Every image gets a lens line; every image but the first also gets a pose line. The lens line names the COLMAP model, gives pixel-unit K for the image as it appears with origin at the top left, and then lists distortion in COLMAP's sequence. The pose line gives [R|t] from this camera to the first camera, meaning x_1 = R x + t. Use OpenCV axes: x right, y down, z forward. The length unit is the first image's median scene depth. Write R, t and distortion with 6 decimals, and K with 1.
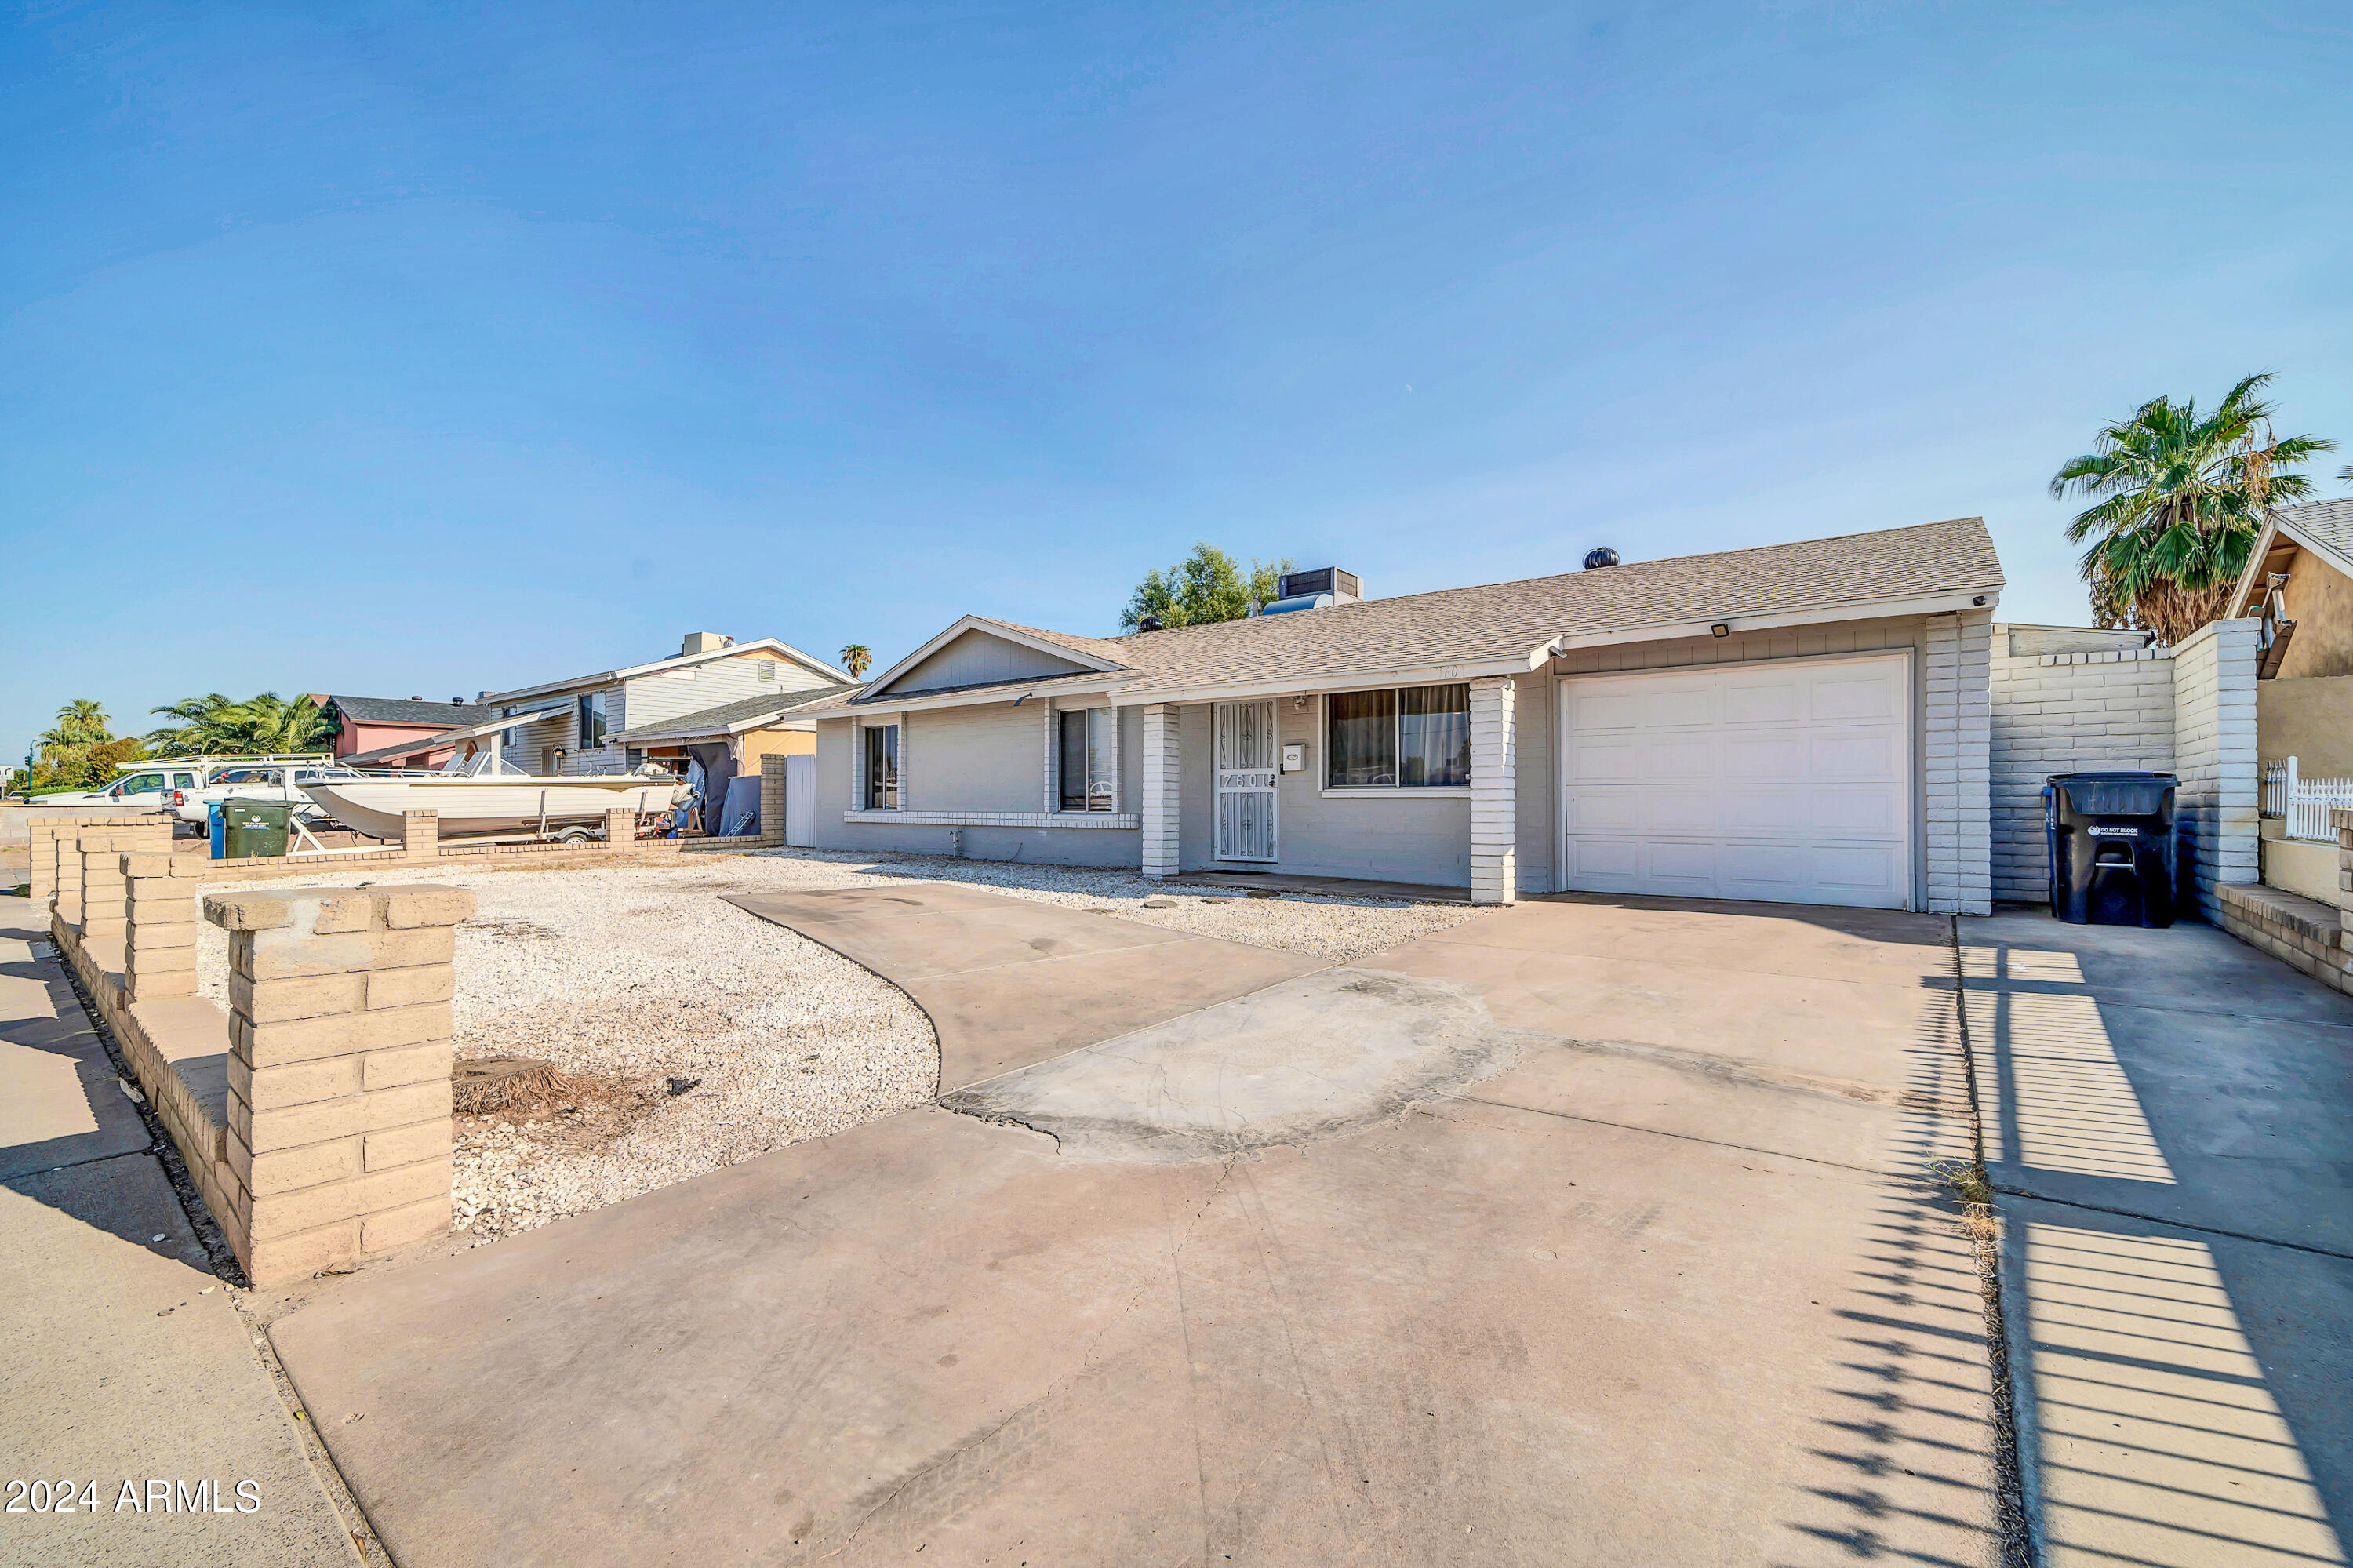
lens RADIAL K [[967.4, 0, 1172.1], [0, 967.4, 786.8], [0, 0, 1]] dist [-0.015782, -0.000578]
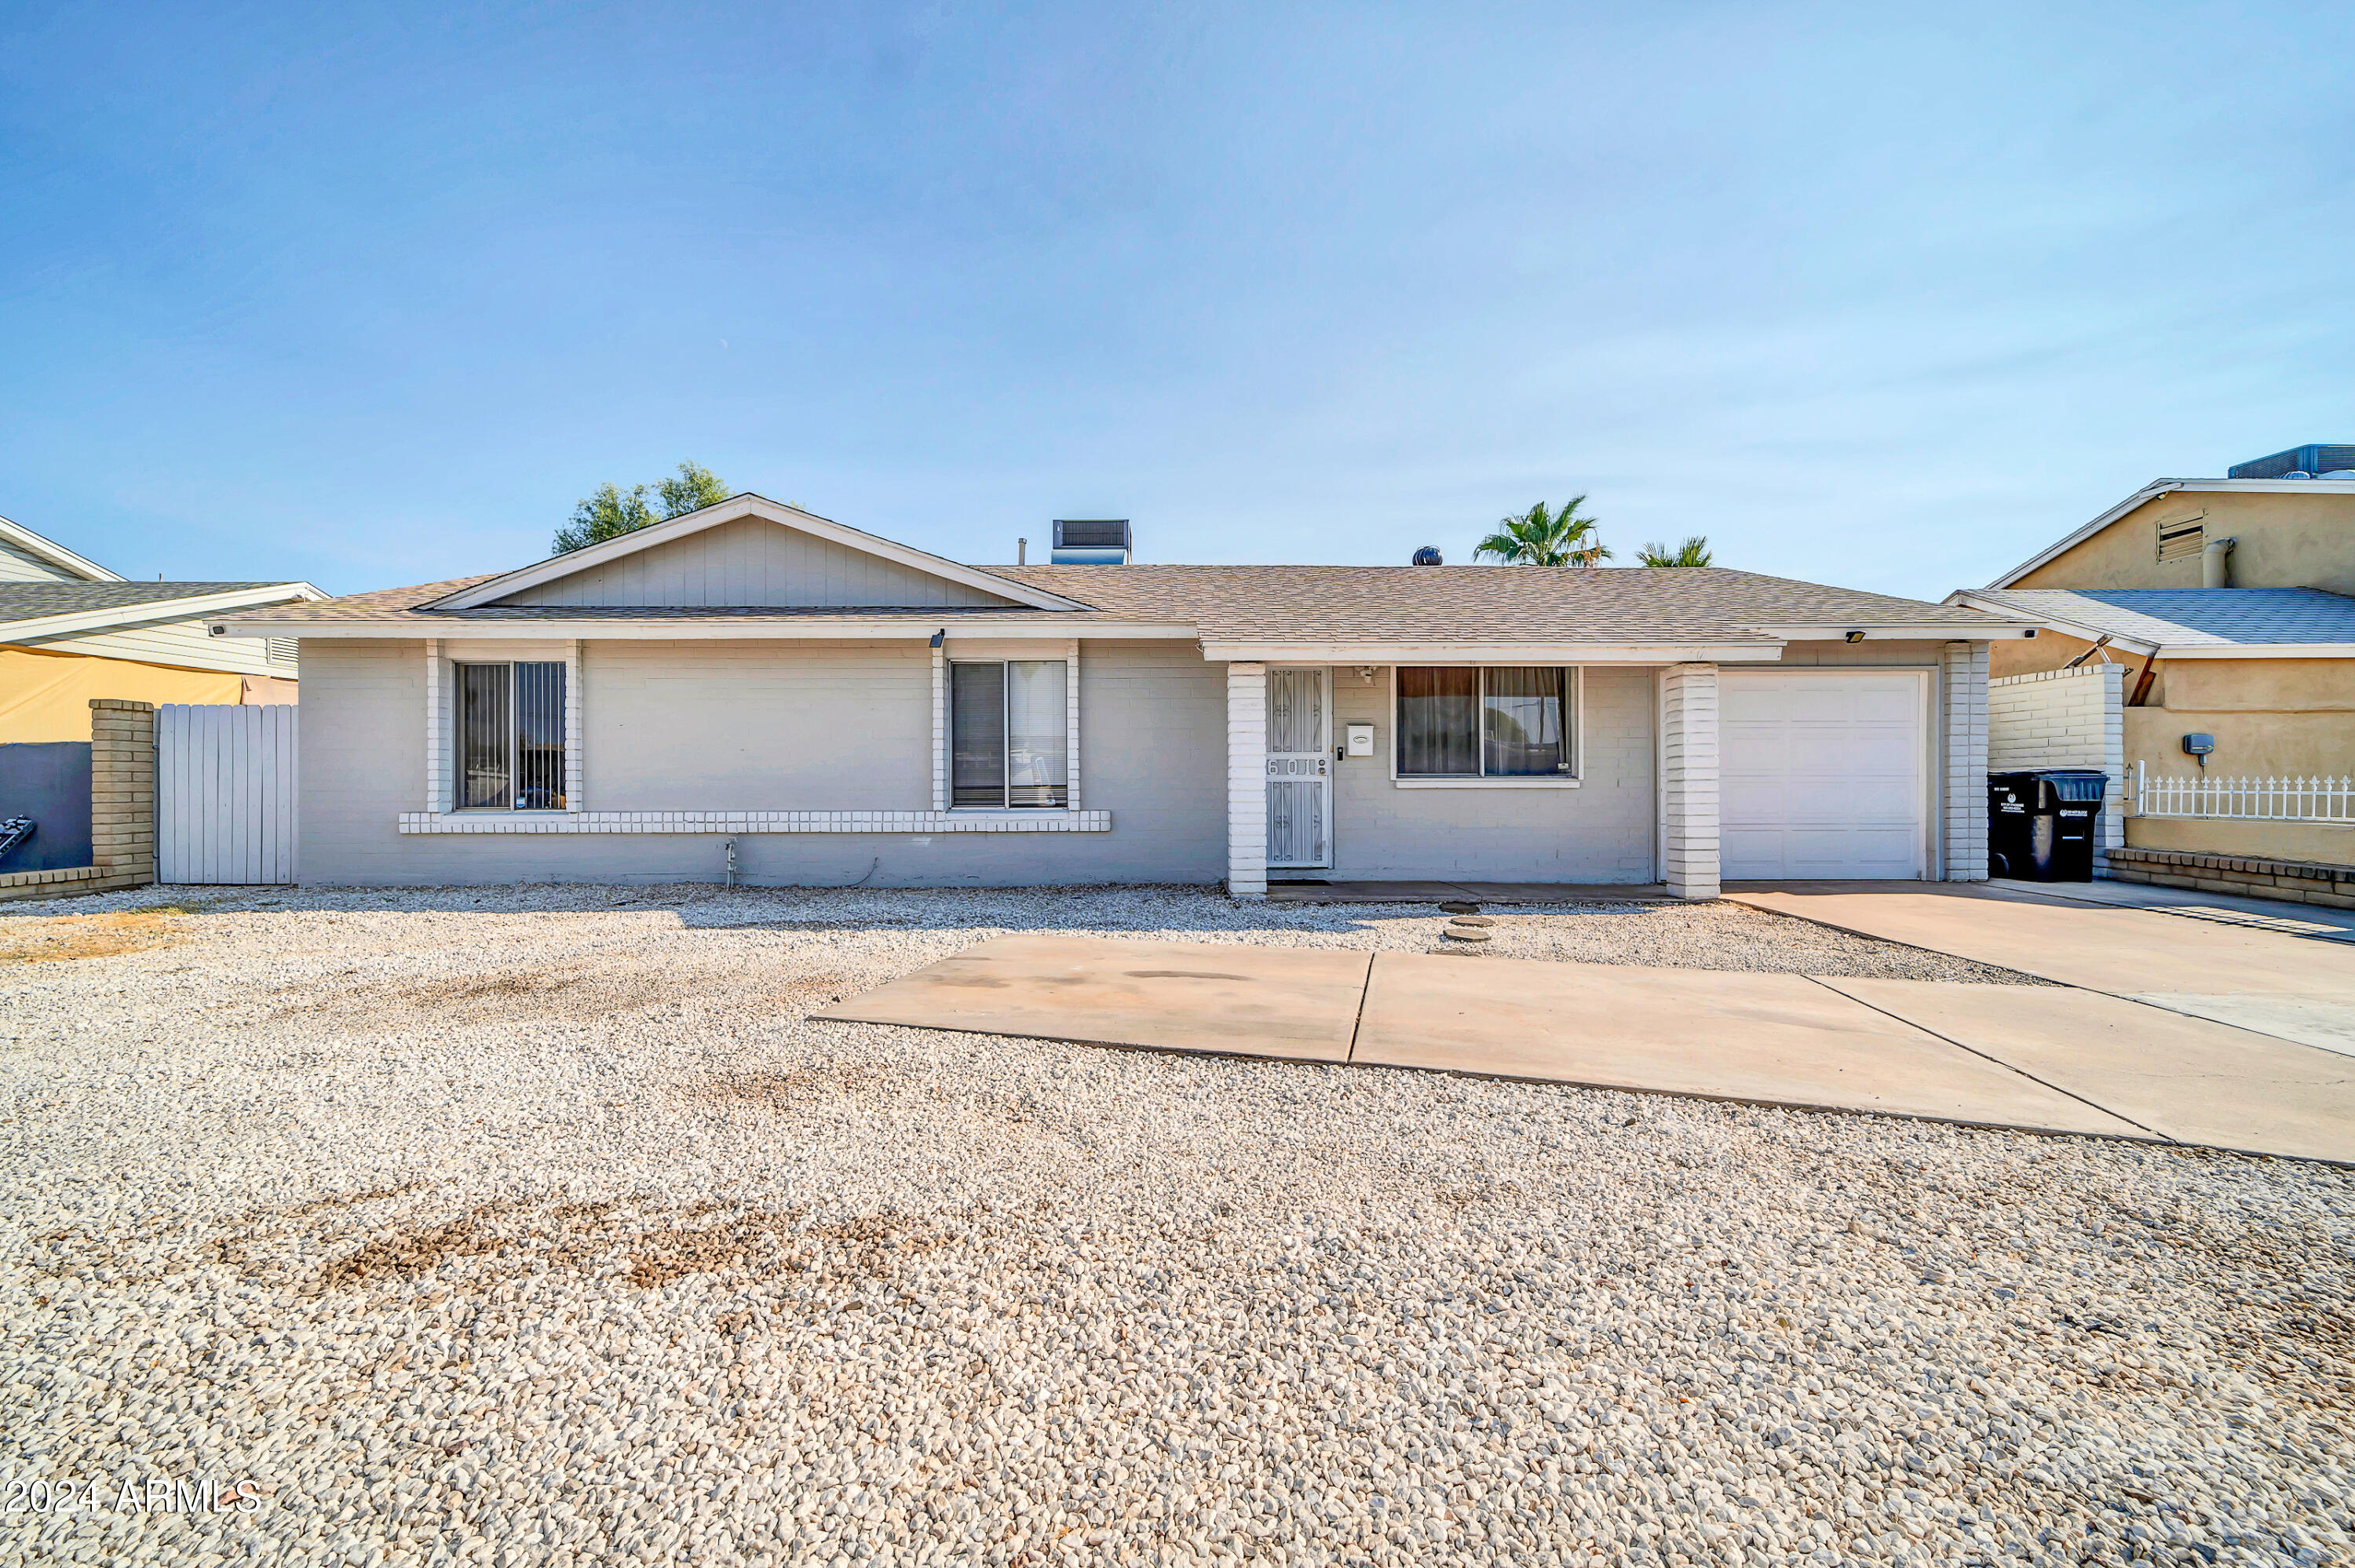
lens RADIAL K [[955.1, 0, 1177.5], [0, 955.1, 784.0], [0, 0, 1]] dist [-0.002045, -0.000202]
pose [[0.768033, 0.000577, 0.640410, -0.430489], [-0.007401, 0.999941, 0.007975, 0.001792], [-0.640367, -0.010865, 0.767992, 0.386843]]
